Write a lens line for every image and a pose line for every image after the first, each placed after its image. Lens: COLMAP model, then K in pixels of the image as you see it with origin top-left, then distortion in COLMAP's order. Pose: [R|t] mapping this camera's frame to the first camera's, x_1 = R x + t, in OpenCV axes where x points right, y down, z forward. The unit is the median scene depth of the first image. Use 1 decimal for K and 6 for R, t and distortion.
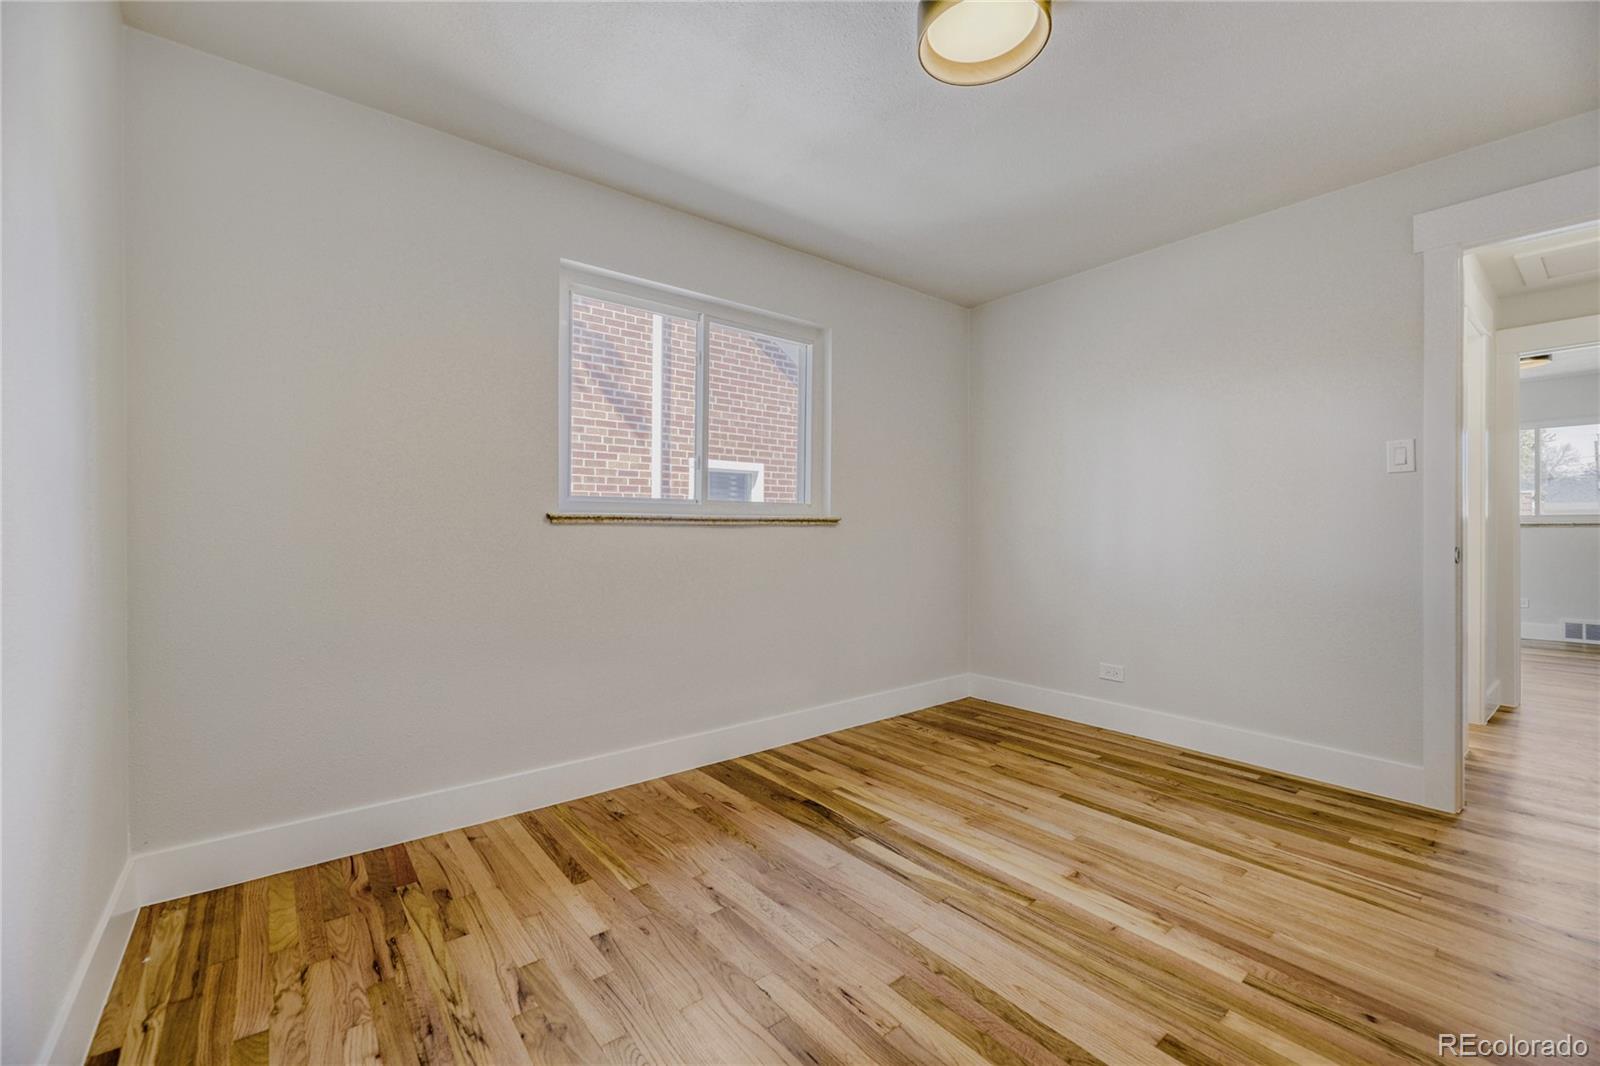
lens RADIAL K [[652.7, 0, 789.3], [0, 652.7, 527.8], [0, 0, 1]] dist [0.000537, -0.003345]
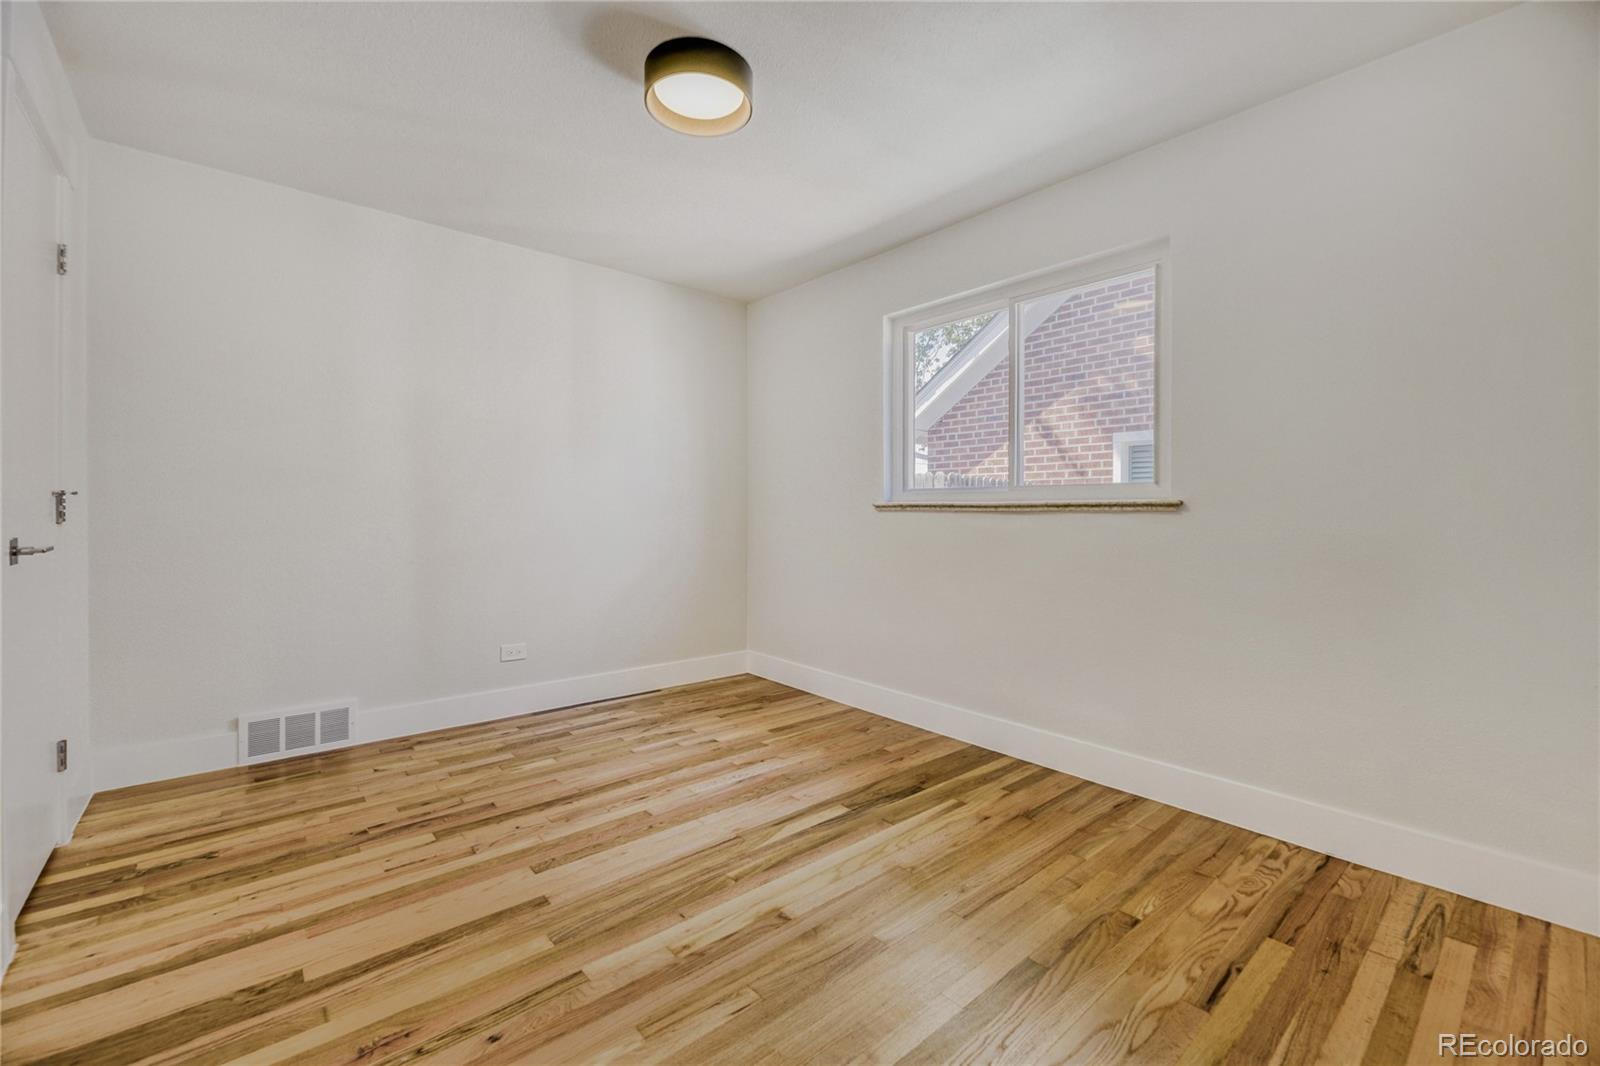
lens RADIAL K [[652.7, 0, 793.0], [0, 652.7, 518.2], [0, 0, 1]] dist [0.000537, -0.003345]
pose [[0.047136, 0.006176, -0.998869, 0.936976], [-0.003497, 0.999976, 0.006018, 0.001348], [0.998882, 0.003209, 0.047157, 0.702114]]
